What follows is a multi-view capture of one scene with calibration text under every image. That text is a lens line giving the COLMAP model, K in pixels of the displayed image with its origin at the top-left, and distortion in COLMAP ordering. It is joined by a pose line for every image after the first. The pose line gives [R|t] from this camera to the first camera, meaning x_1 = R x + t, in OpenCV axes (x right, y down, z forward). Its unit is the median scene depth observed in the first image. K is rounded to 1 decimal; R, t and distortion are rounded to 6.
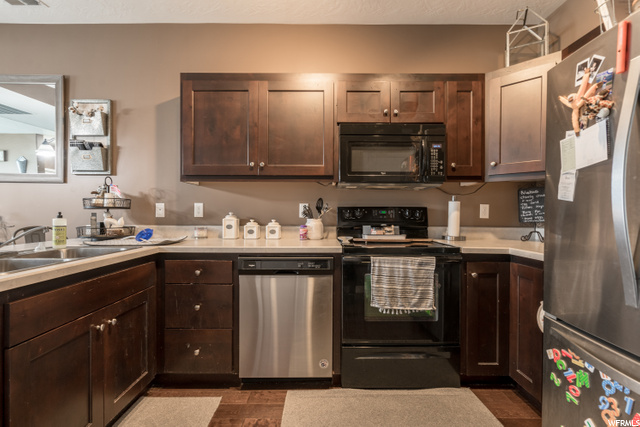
lens RADIAL K [[293.6, 0, 317.1], [0, 293.6, 212.9], [0, 0, 1]] dist [-0.001333, 0.001083]
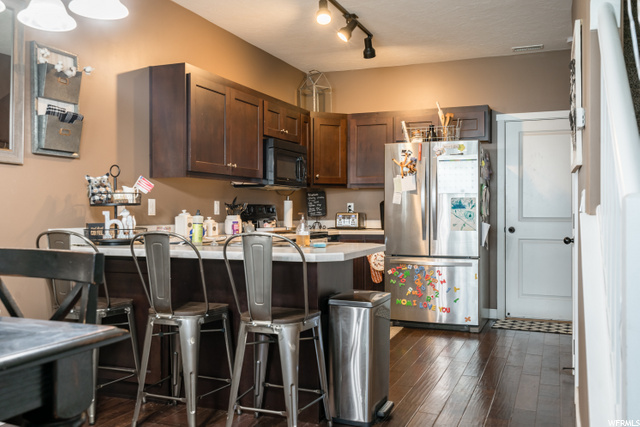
lens RADIAL K [[617.9, 0, 315.2], [0, 617.9, 211.9], [0, 0, 1]] dist [0.012438, 0.000000]
pose [[0.372549, -0.005963, 0.927994, -2.188434], [0.007107, 0.999968, 0.003572, 0.001286], [-0.927985, 0.005265, 0.372579, -0.134196]]
